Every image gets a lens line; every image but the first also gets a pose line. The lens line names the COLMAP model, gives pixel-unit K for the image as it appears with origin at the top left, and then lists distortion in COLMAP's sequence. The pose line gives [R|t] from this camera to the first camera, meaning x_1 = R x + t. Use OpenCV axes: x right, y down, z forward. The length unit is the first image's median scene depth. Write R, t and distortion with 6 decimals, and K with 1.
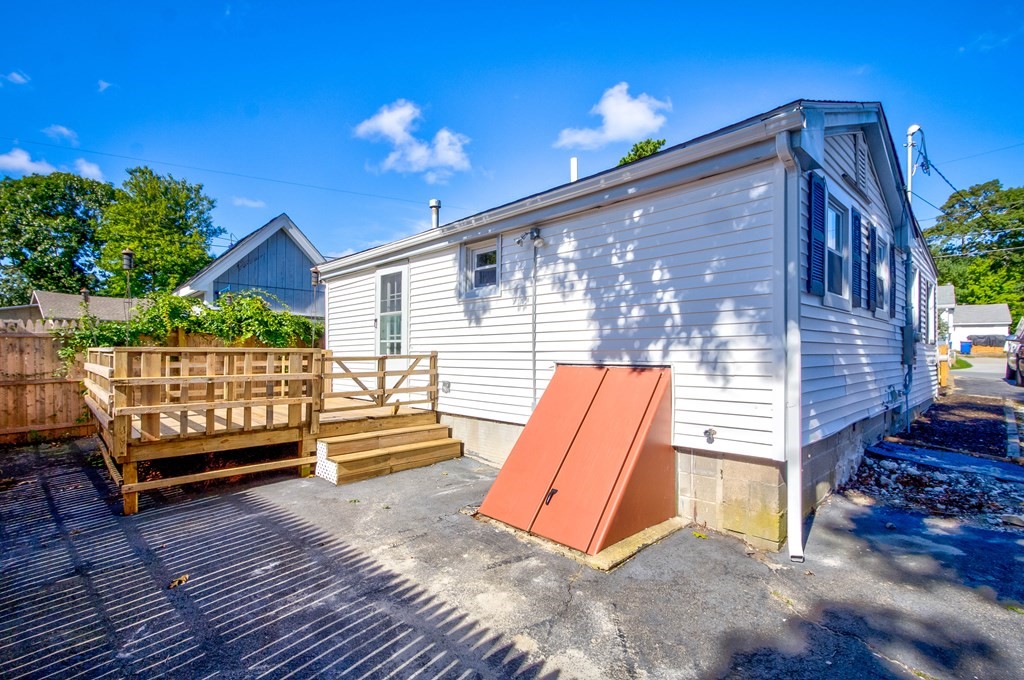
lens RADIAL K [[479.7, 0, 512.9], [0, 479.7, 352.8], [0, 0, 1]] dist [-0.000116, -0.000062]
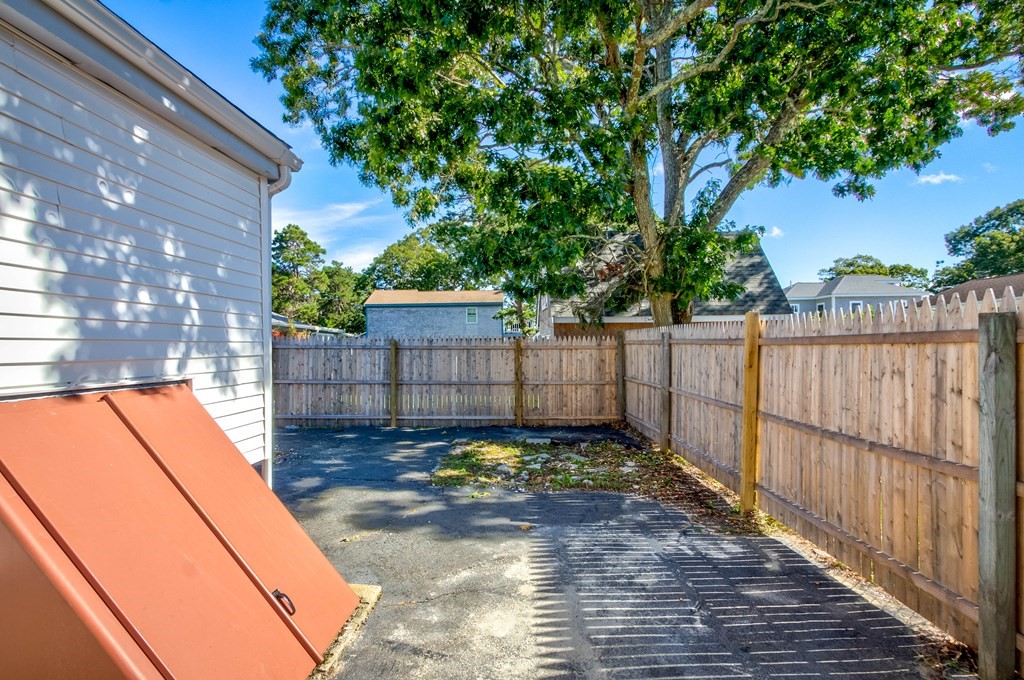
lens RADIAL K [[479.7, 0, 512.9], [0, 479.7, 352.8], [0, 0, 1]] dist [-0.000116, -0.000062]
pose [[-0.672109, -0.000074, 0.740452, -0.487886], [0.009444, 0.999918, 0.008673, -0.014274], [-0.740392, 0.012822, -0.672053, 1.034160]]
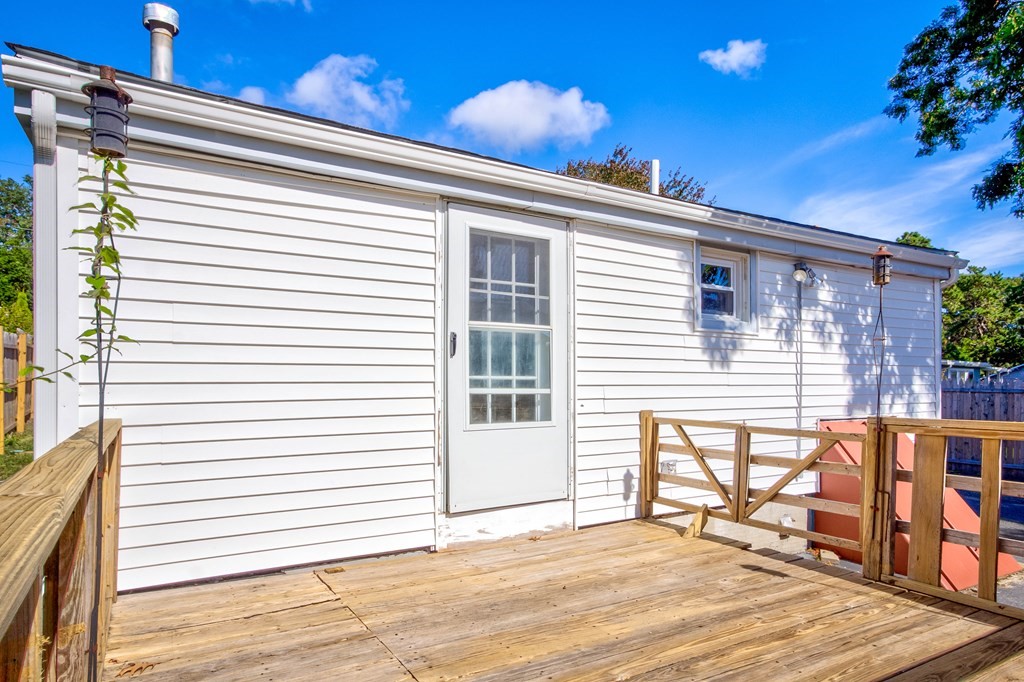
lens RADIAL K [[620.3, 0, 510.6], [0, 620.3, 375.0], [0, 0, 1]] dist [0.034067, -0.000289]
pose [[0.241339, 0.020206, 0.970231, -1.333765], [0.006195, 0.999731, -0.022361, -0.043777], [-0.970421, 0.011407, 0.241148, 1.433271]]
